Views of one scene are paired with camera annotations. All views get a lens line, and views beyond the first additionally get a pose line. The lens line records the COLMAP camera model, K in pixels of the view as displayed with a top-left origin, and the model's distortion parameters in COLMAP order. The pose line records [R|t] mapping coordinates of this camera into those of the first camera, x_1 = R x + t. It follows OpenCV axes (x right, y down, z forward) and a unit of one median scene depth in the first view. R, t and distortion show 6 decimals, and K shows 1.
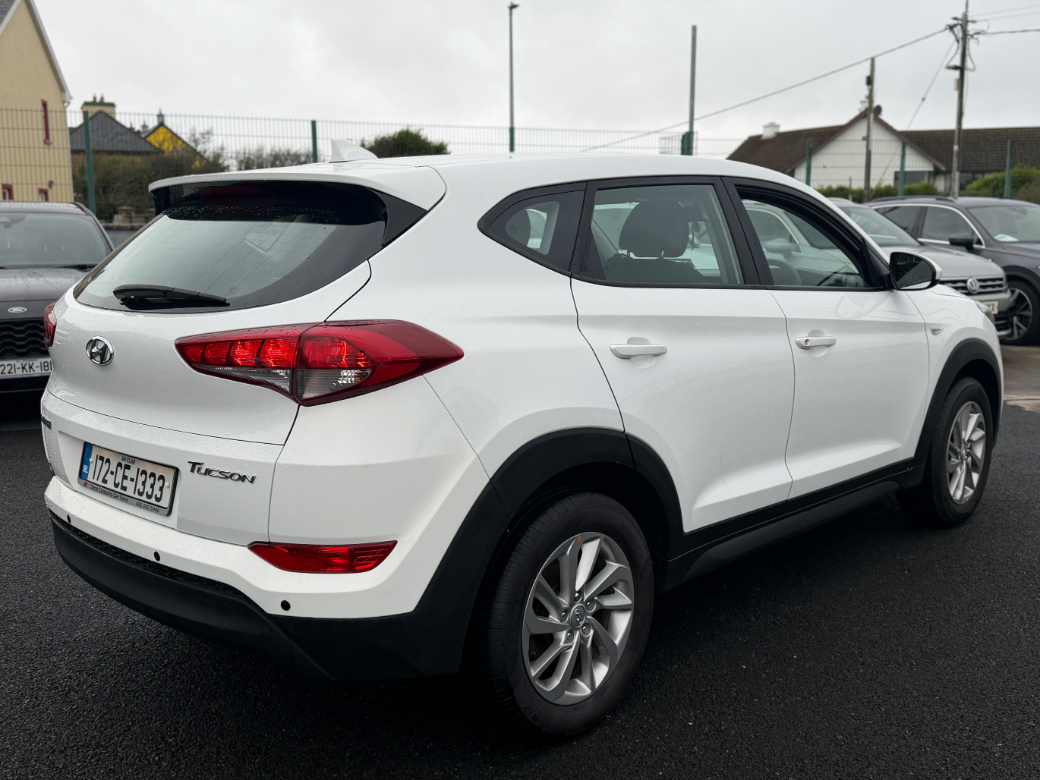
lens RADIAL K [[1126.1, 0, 520.0], [0, 1126.1, 390.0], [0, 0, 1]] dist [-0.011759, -0.028861]
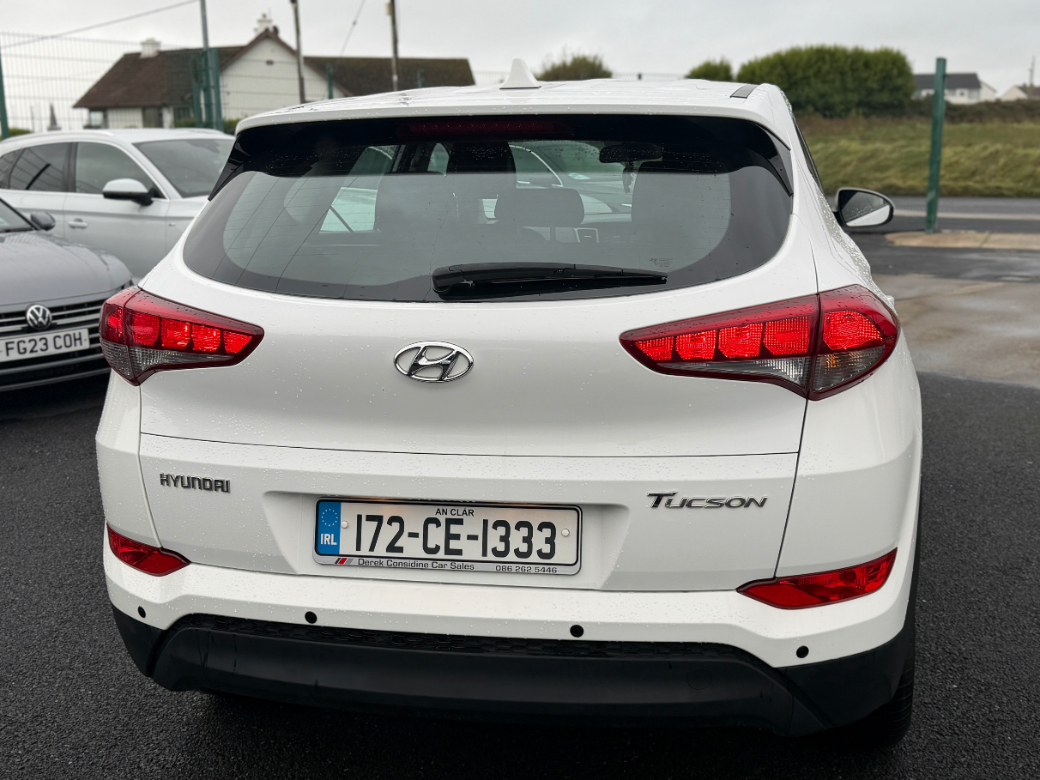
lens RADIAL K [[1288.3, 0, 519.9], [0, 1288.3, 413.0], [0, 0, 1]] dist [0.015460, -0.016255]
pose [[0.849938, -0.118433, 0.513400, -0.793231], [0.096690, 0.992921, 0.068980, -0.057015], [-0.517935, -0.008988, 0.855373, 0.307692]]
